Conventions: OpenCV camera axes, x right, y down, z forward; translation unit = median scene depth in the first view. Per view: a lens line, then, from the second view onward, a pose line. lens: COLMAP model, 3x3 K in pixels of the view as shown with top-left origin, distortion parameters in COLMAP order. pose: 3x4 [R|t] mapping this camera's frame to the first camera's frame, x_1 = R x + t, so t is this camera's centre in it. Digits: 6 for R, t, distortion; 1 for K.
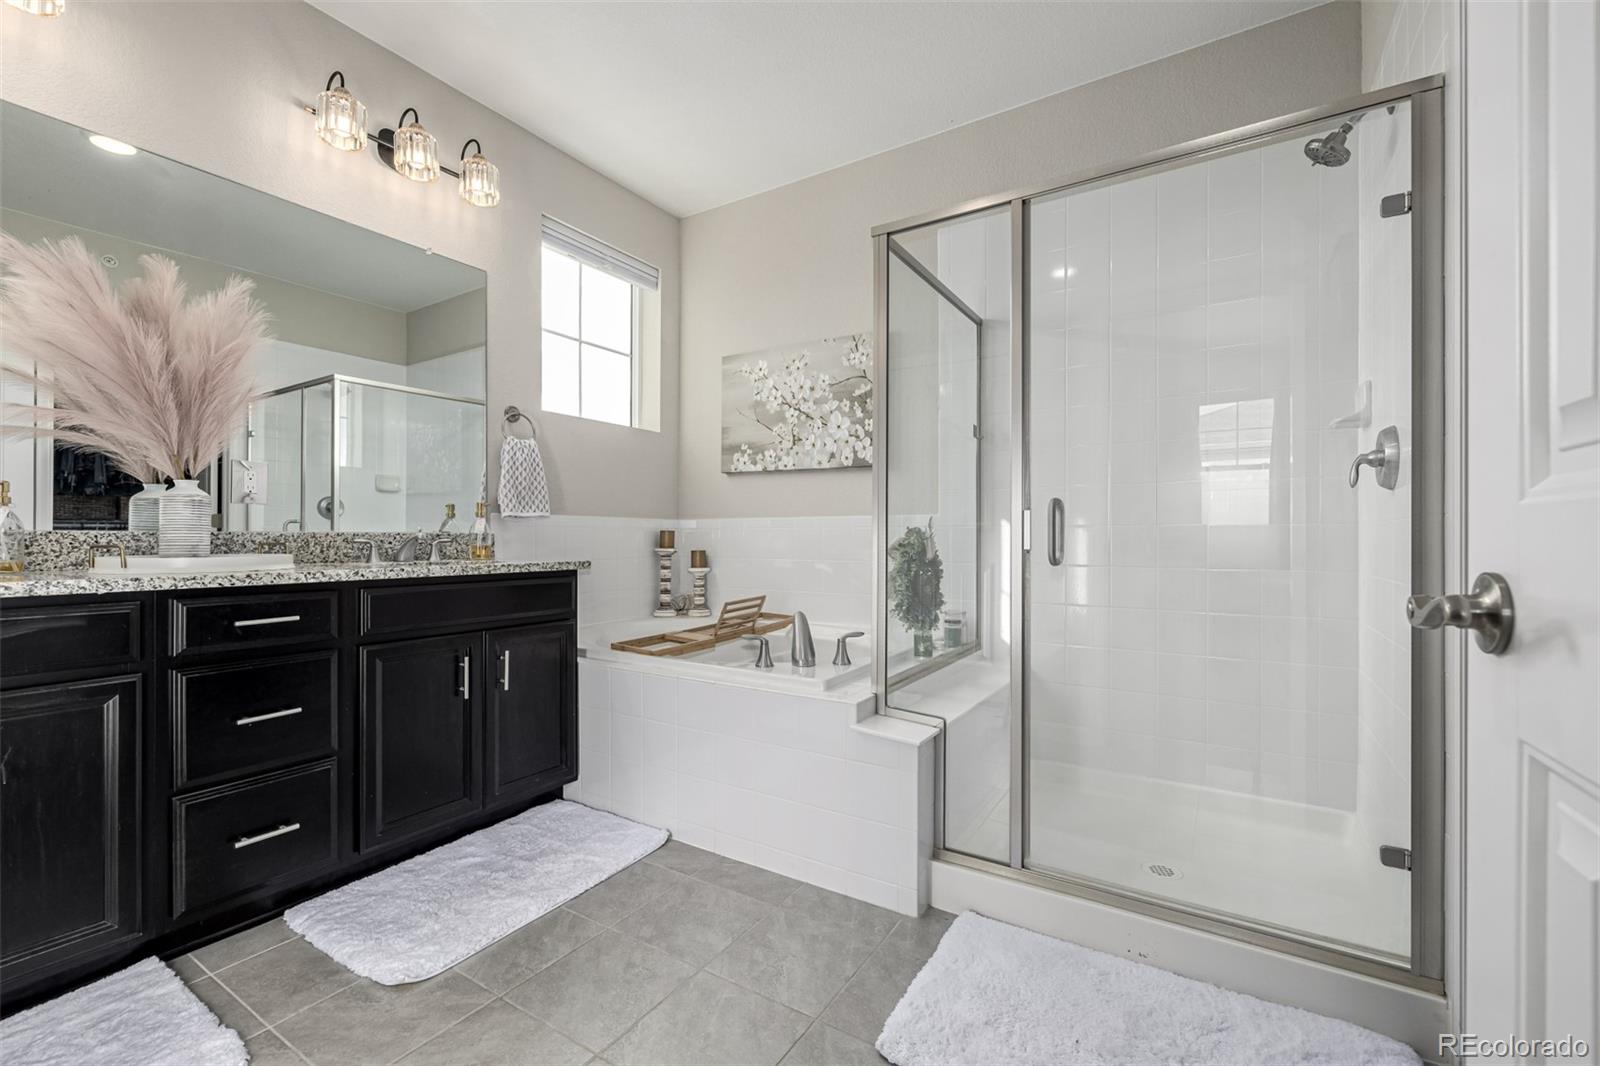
lens RADIAL K [[691.6, 0, 808.9], [0, 691.6, 537.9], [0, 0, 1]] dist [-0.000519, 0.000412]
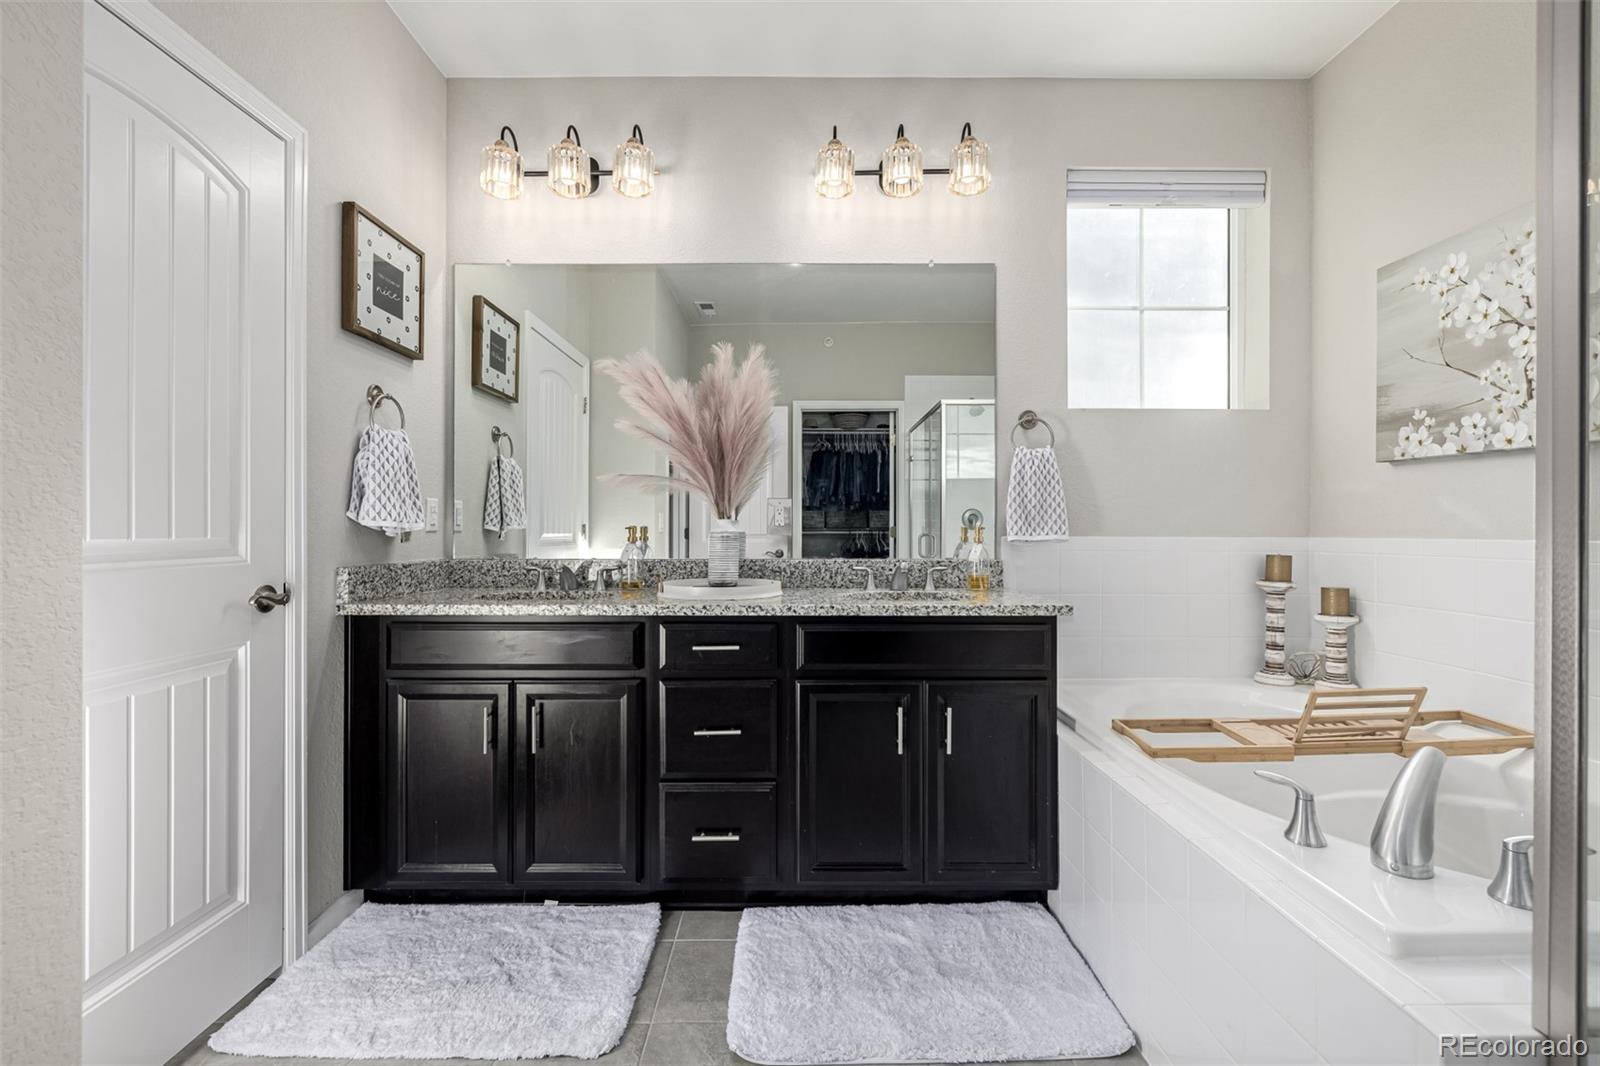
lens RADIAL K [[691.6, 0, 801.0], [0, 691.6, 529.2], [0, 0, 1]] dist [-0.000519, 0.000412]
pose [[0.524658, -0.002411, -0.851309, 0.135891], [0.000633, 0.999997, -0.002442, -0.038342], [0.851313, 0.000742, 0.524658, 0.284328]]
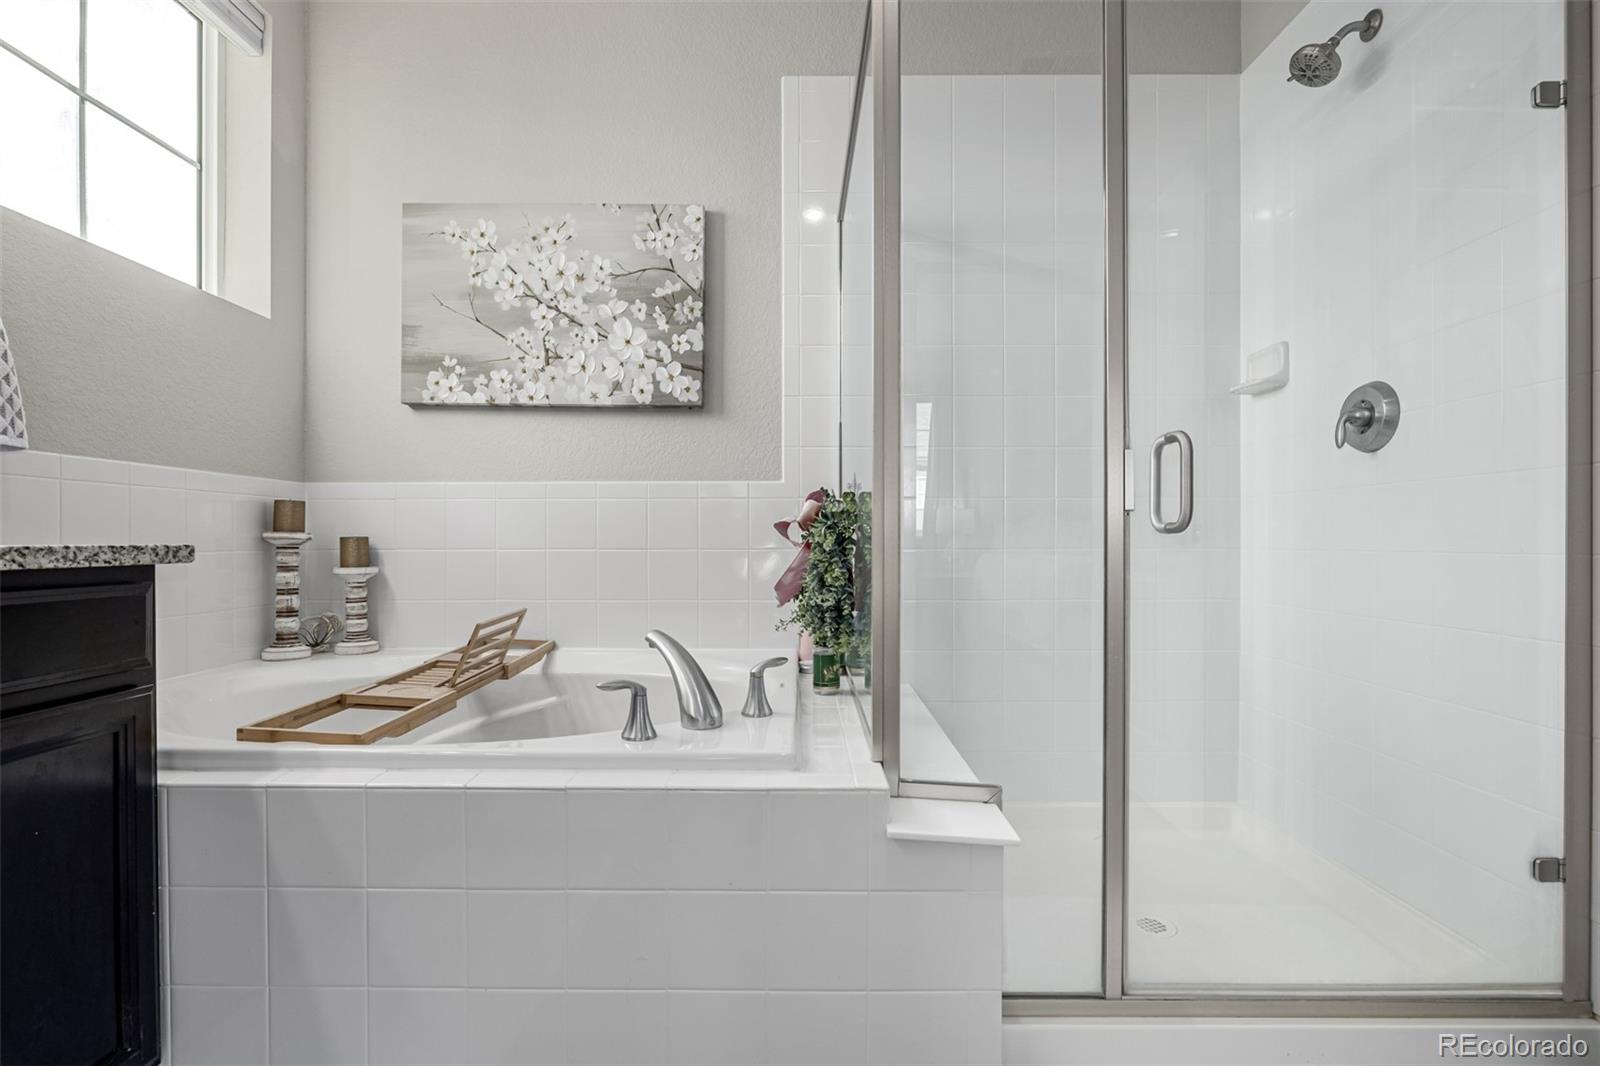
lens RADIAL K [[741.4, 0, 786.0], [0, 741.4, 546.3], [0, 0, 1]] dist [-0.009150, 0.001831]
pose [[0.855690, -0.007239, 0.517438, -0.190366], [0.005004, 0.999971, 0.005714, 0.026755], [-0.517464, -0.002300, 0.855702, 0.333410]]
